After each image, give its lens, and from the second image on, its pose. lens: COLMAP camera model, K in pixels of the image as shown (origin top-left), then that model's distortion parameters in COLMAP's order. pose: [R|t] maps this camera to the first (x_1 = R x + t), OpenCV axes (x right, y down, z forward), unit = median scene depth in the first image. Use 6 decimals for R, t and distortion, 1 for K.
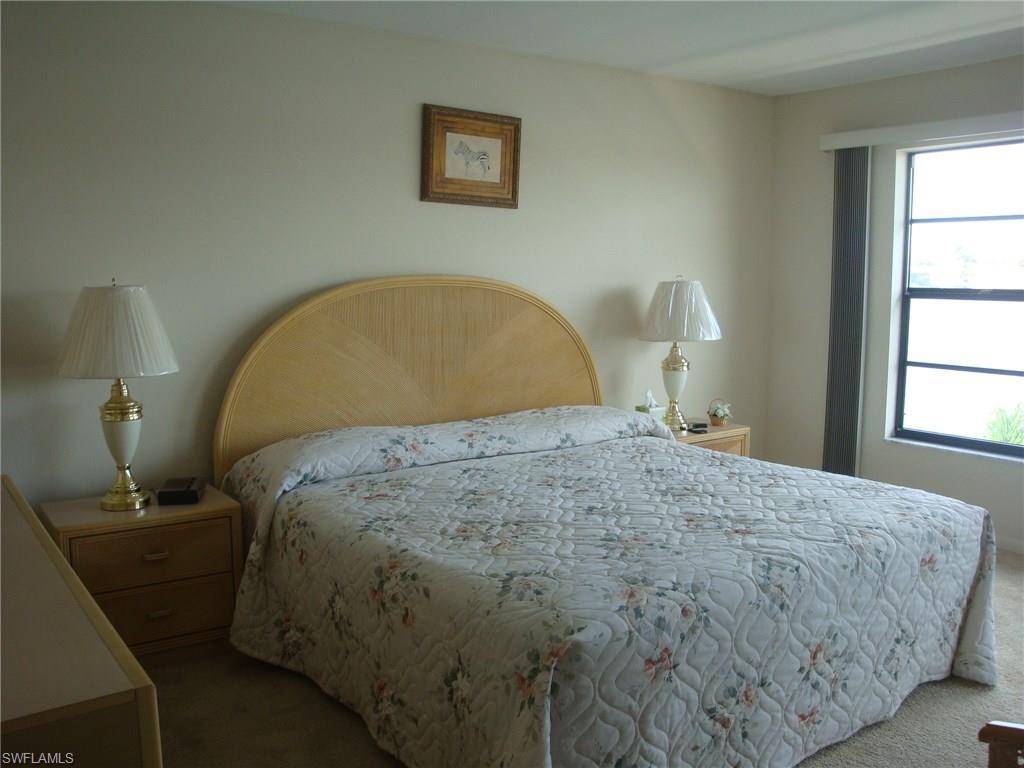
lens RADIAL K [[901.9, 0, 504.9], [0, 901.9, 385.5], [0, 0, 1]] dist [-0.175709, 0.151375]
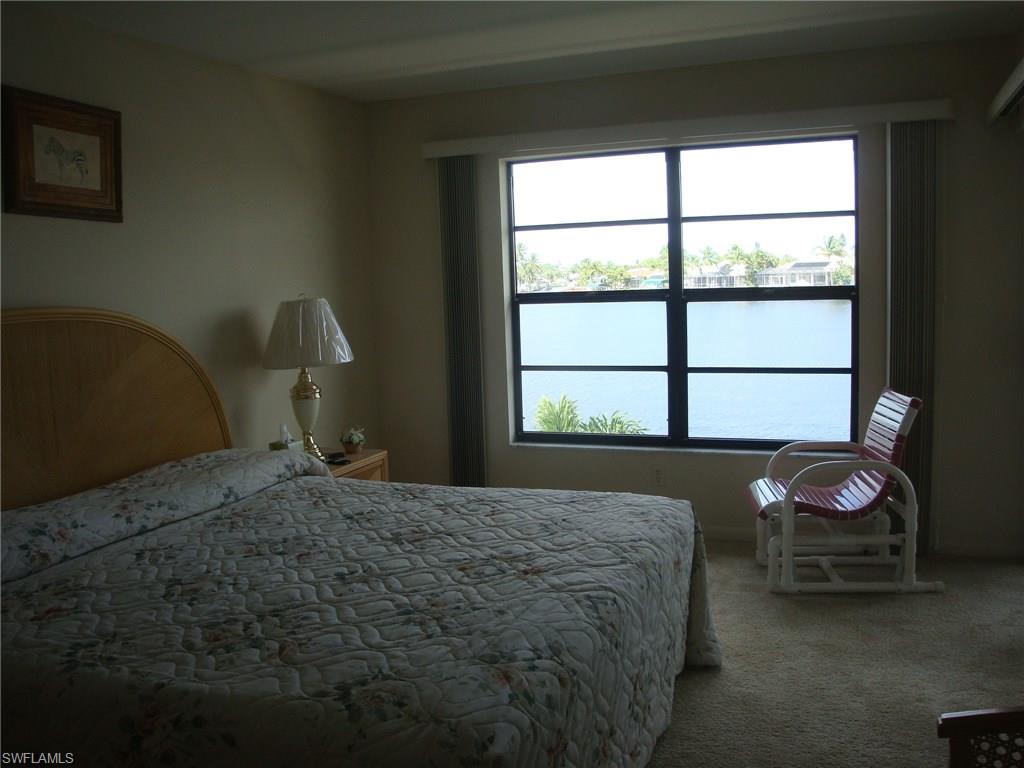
lens RADIAL K [[901.9, 0, 504.9], [0, 901.9, 385.5], [0, 0, 1]] dist [-0.175709, 0.151375]
pose [[0.841298, -0.093065, 0.532500, -0.179540], [0.103254, 0.994598, 0.010695, -0.028374], [-0.530619, 0.045985, 0.846362, 0.194400]]
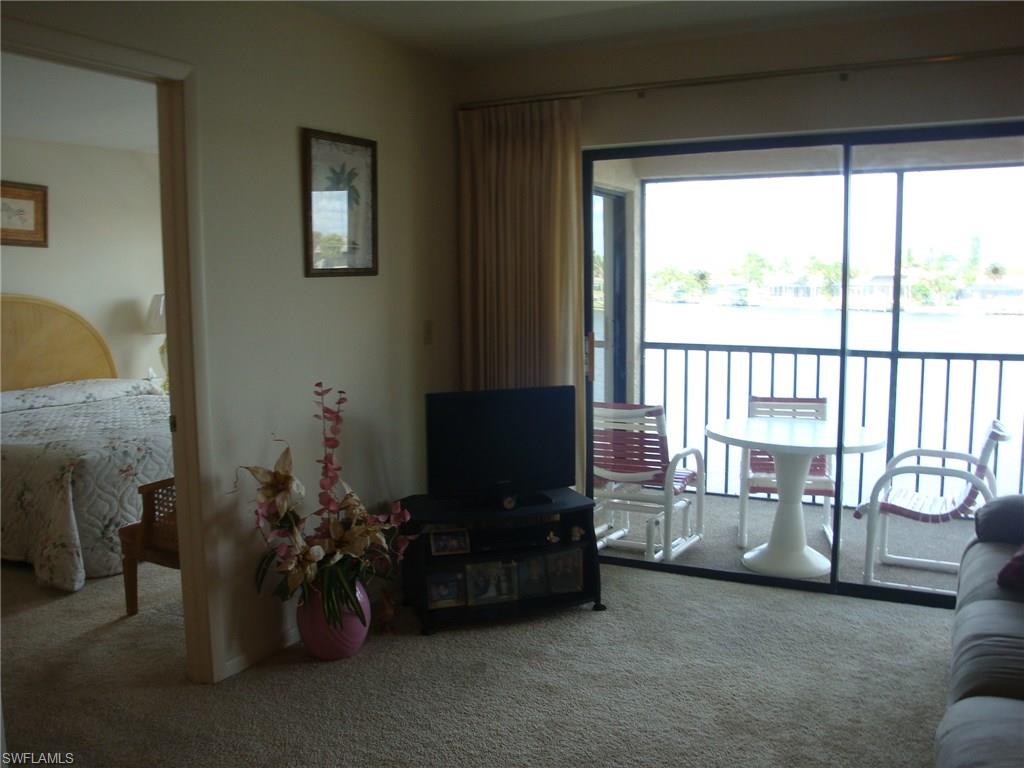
lens RADIAL K [[901.9, 0, 504.9], [0, 901.9, 385.5], [0, 0, 1]] dist [-0.175709, 0.151375]
pose [[0.887740, -0.063763, 0.455909, 0.022871], [0.070121, 0.997534, 0.002975, 0.105955], [-0.454974, 0.029328, 0.890022, -0.825552]]
